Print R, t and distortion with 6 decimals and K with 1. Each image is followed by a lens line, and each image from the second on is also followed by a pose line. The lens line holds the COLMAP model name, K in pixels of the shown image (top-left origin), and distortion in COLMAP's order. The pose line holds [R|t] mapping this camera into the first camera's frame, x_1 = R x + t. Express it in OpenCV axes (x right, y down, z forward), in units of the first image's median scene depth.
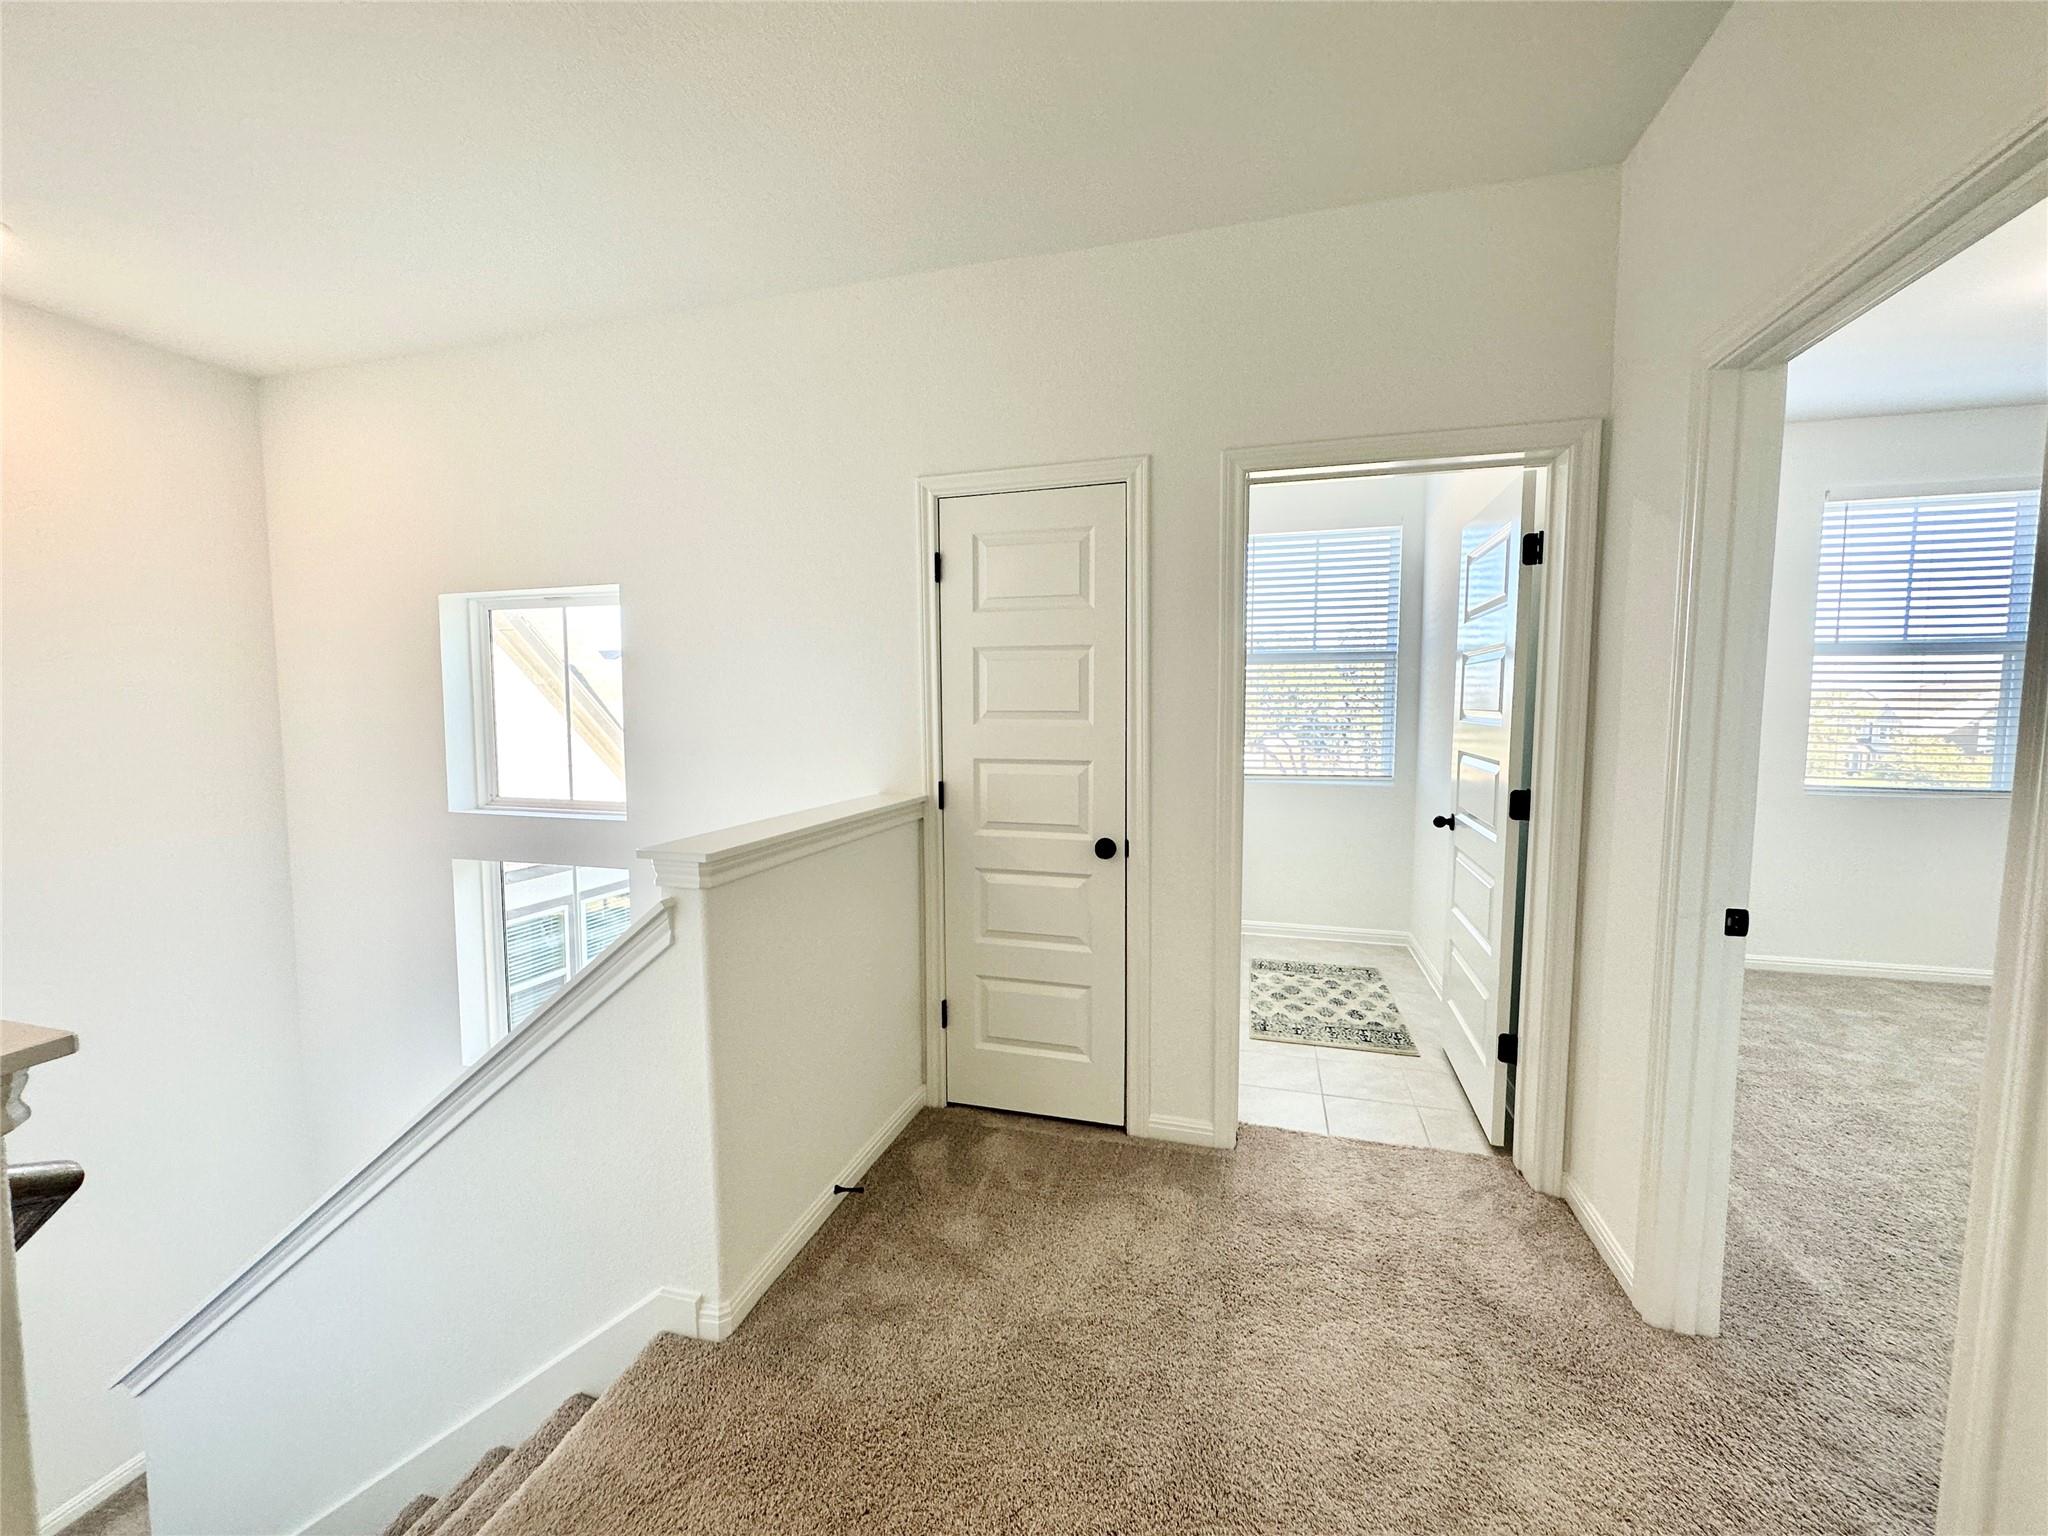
lens RADIAL K [[814.2, 0, 1023.9], [0, 814.2, 773.9], [0, 0, 1]] dist [-0.002192, 0.000885]
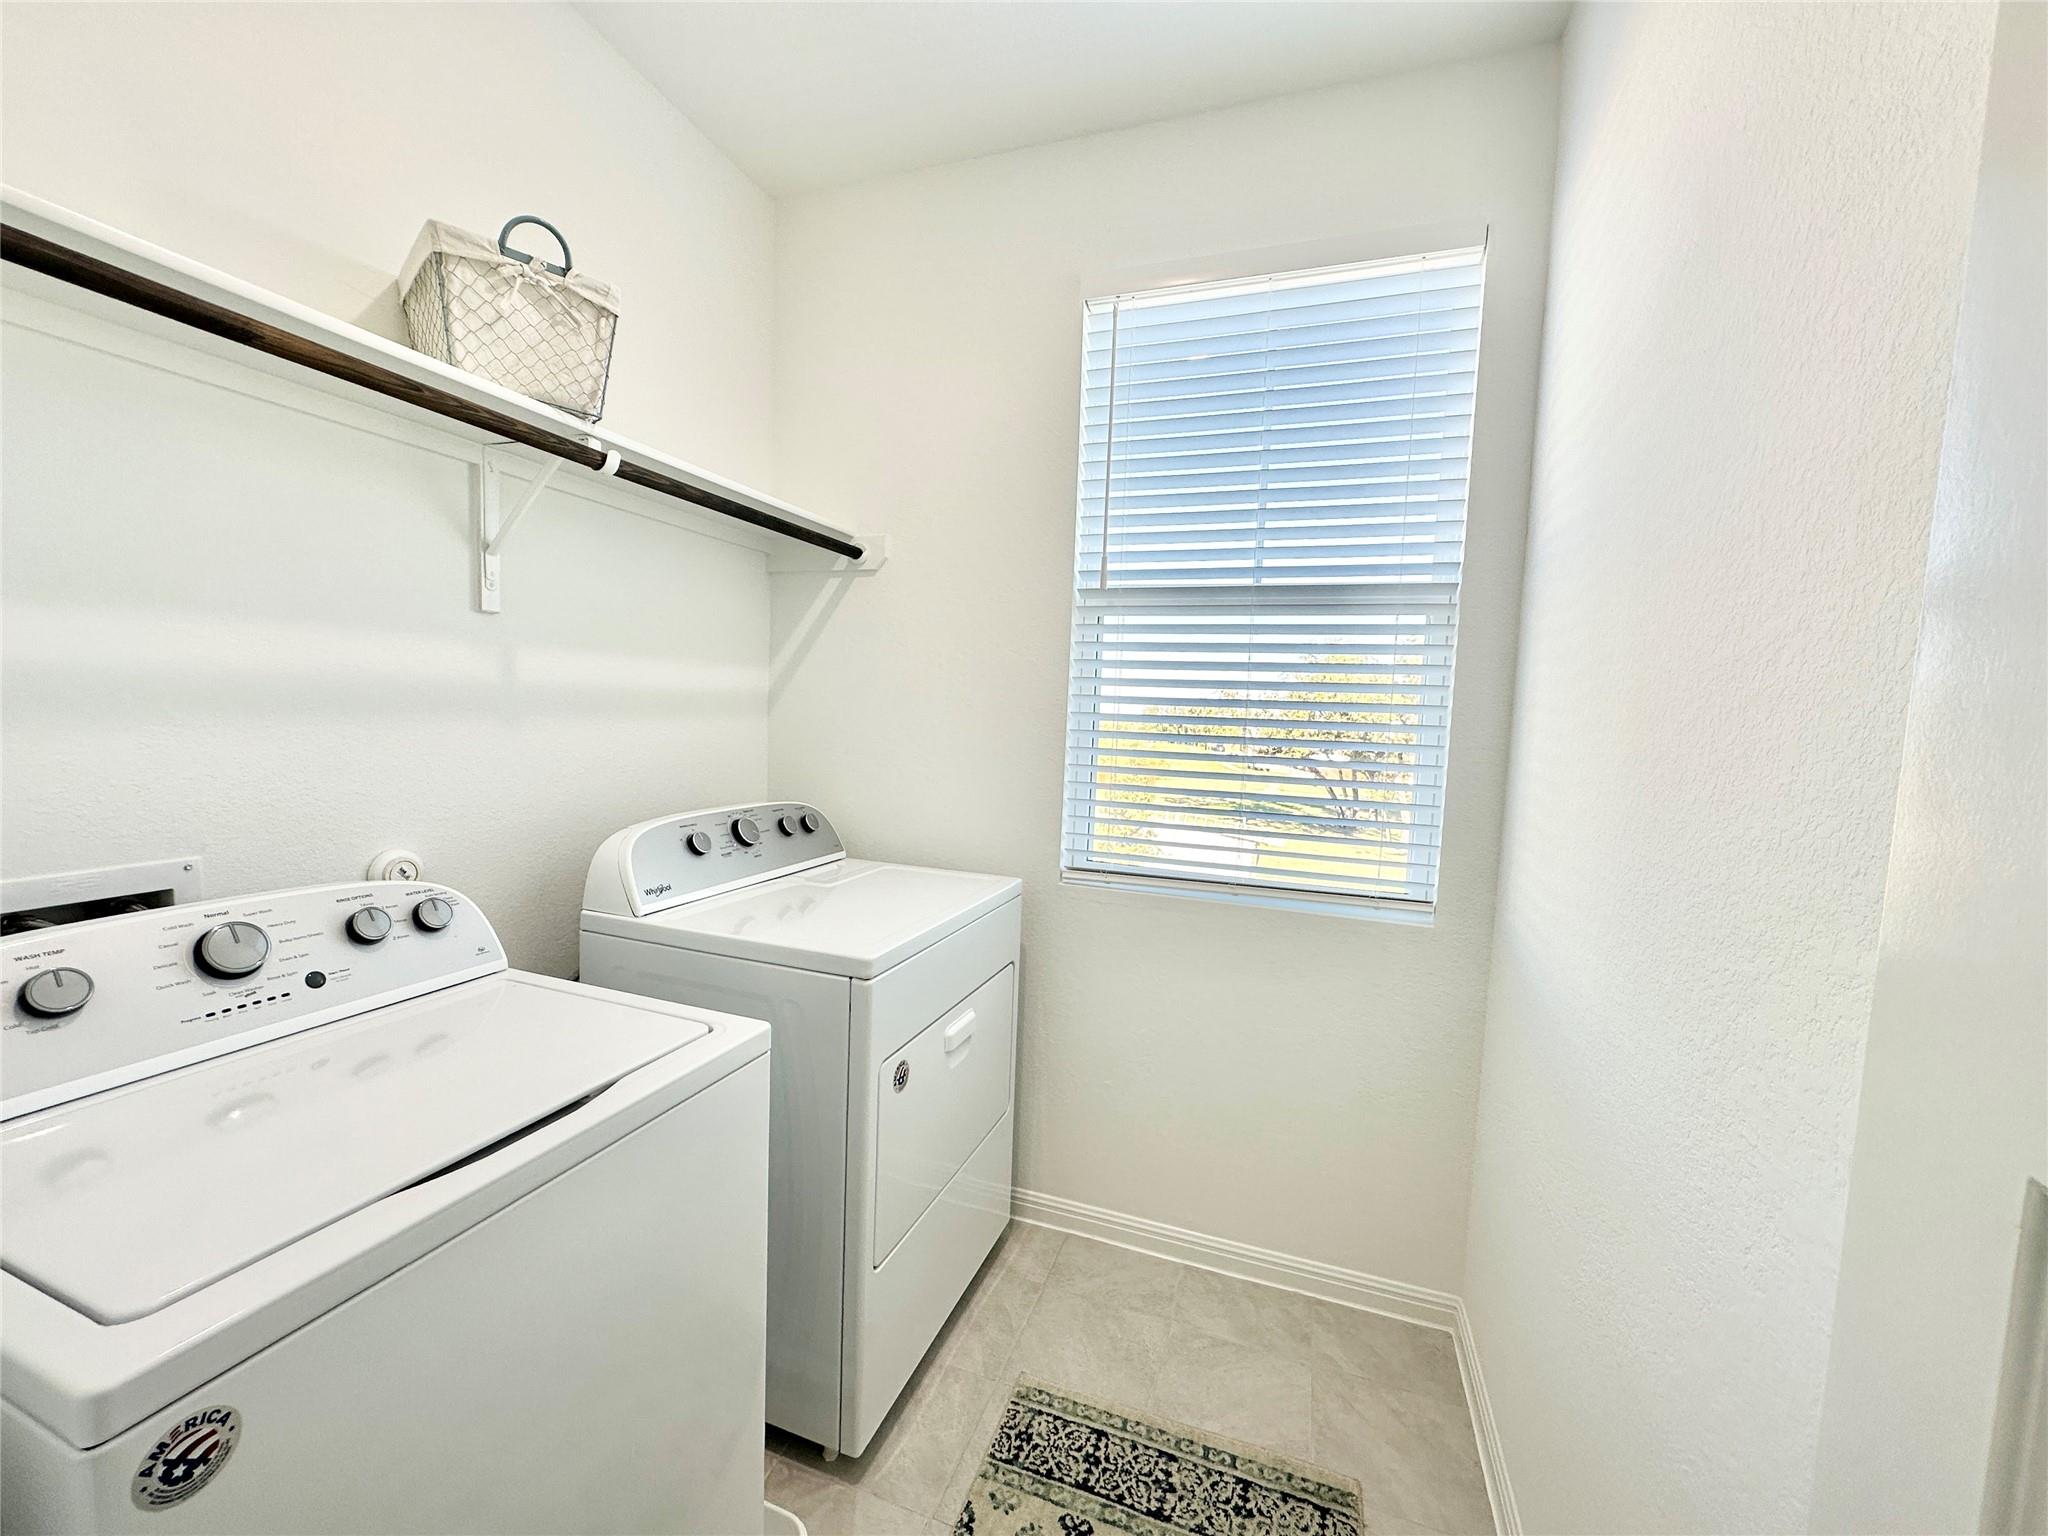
lens RADIAL K [[814.2, 0, 1027.6], [0, 814.2, 765.4], [0, 0, 1]] dist [-0.002192, 0.000885]
pose [[0.997173, 0.047727, -0.058033, 0.355389], [-0.048517, 0.998747, -0.012288, -0.062569], [0.057374, 0.015068, 0.998239, 0.763189]]
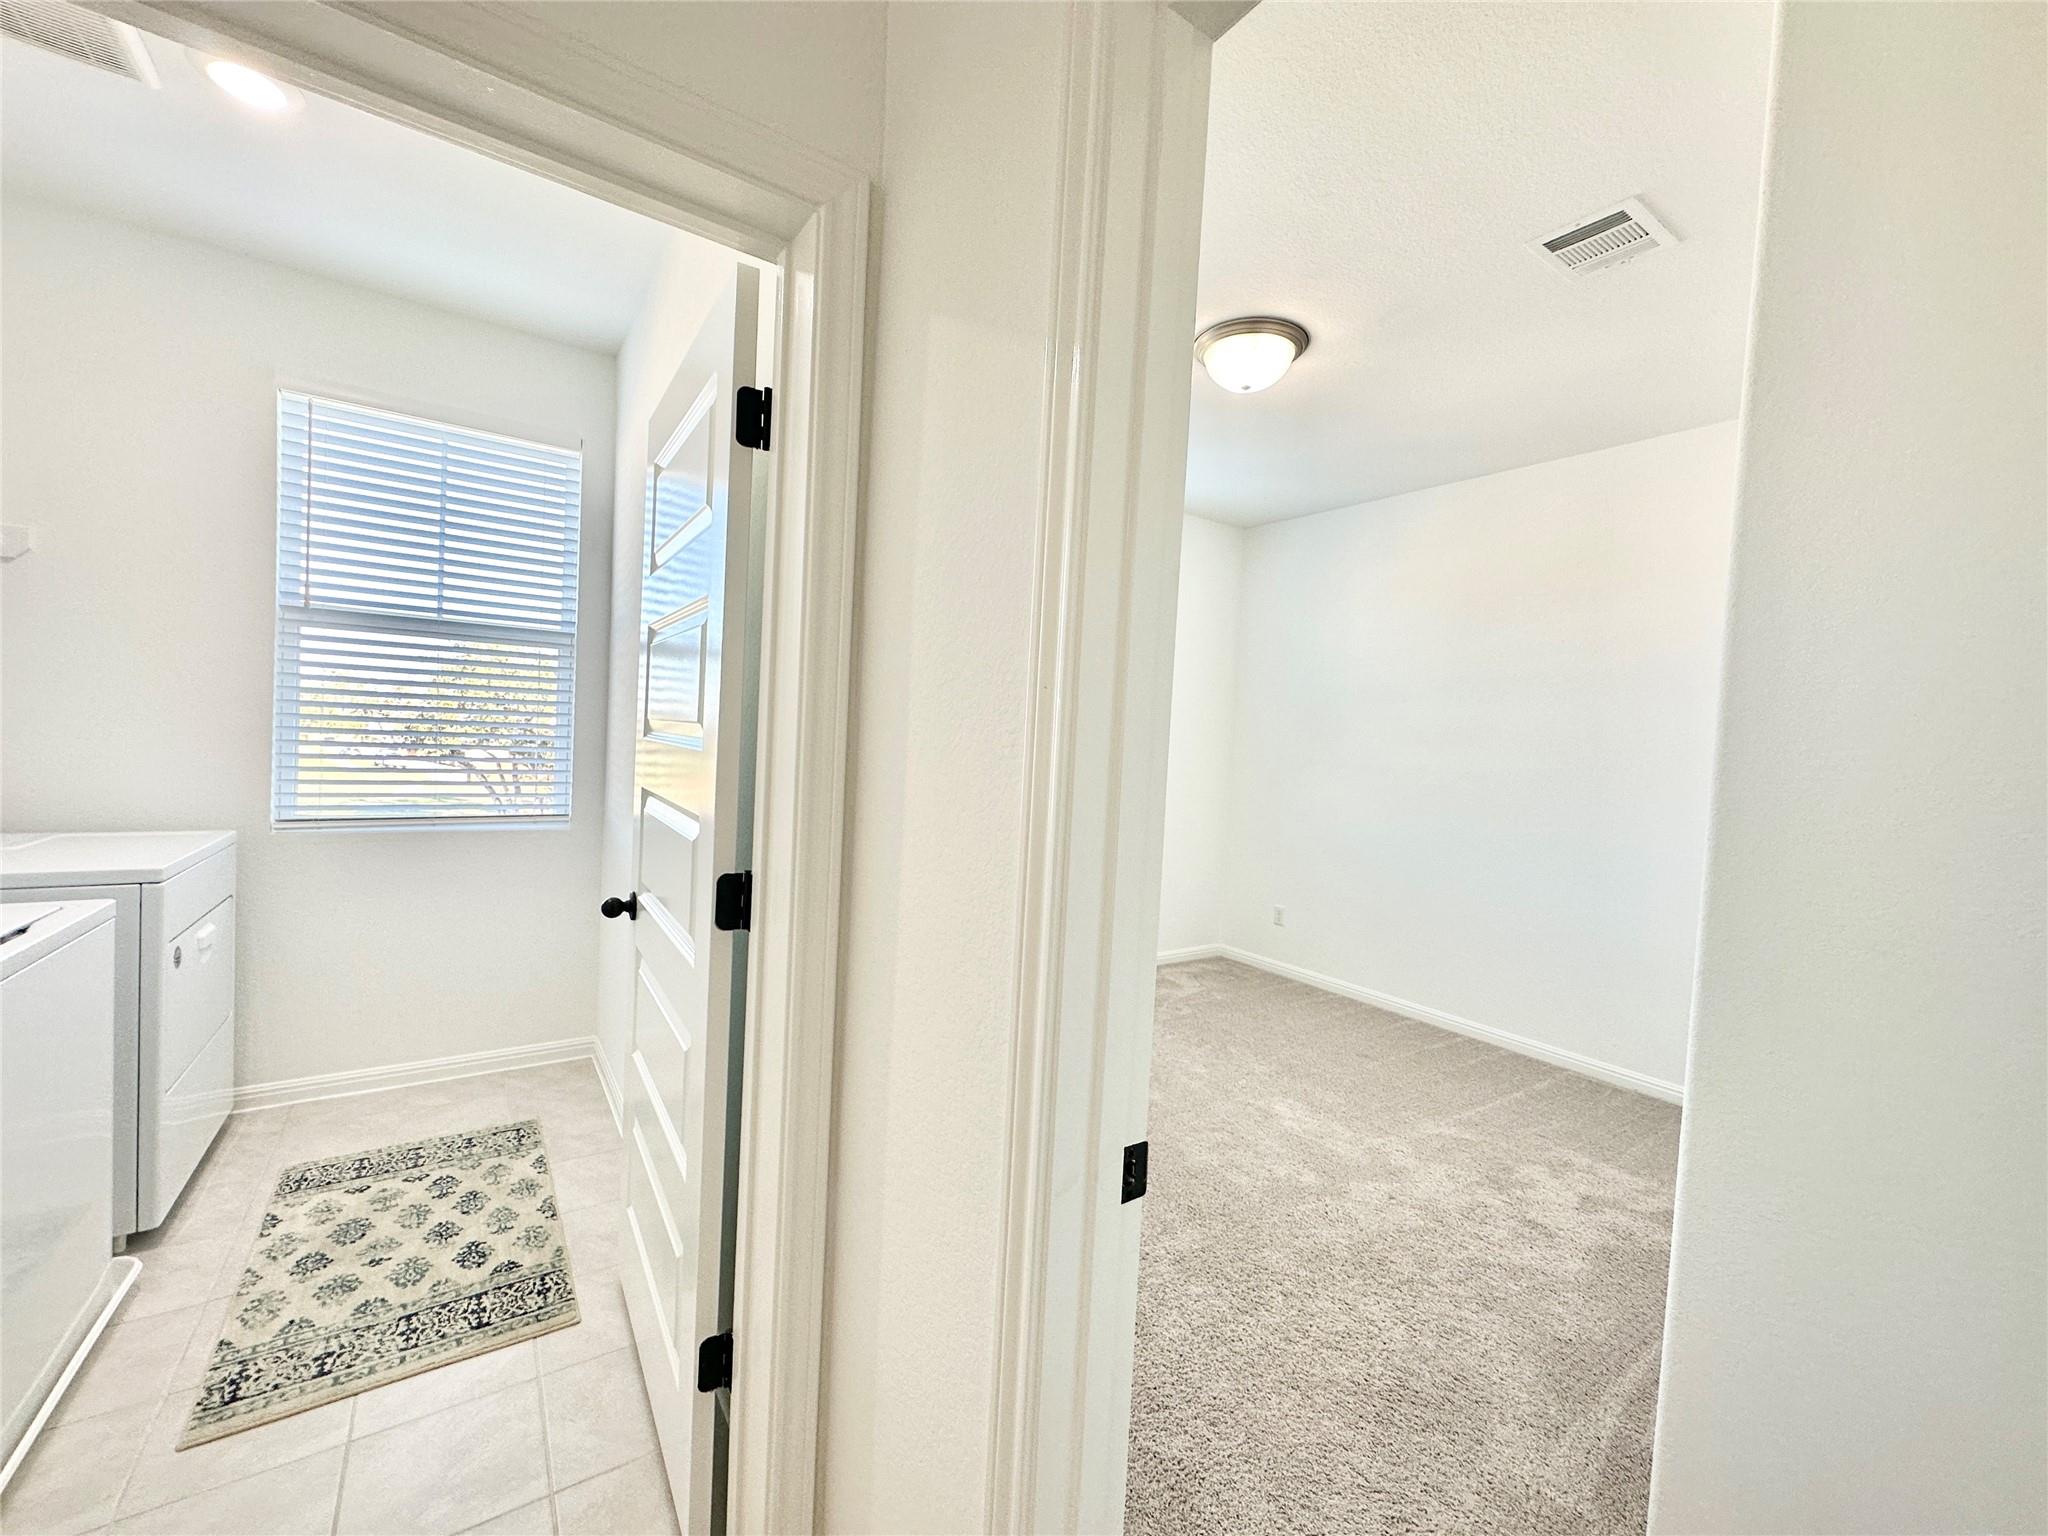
lens RADIAL K [[814.2, 0, 1010.8], [0, 814.2, 763.9], [0, 0, 1]] dist [-0.002192, 0.000885]
pose [[0.643741, 0.009911, 0.765179, 0.213811], [0.012920, 0.999633, -0.023818, -0.023717], [-0.765134, 0.025218, 0.643377, 0.347750]]
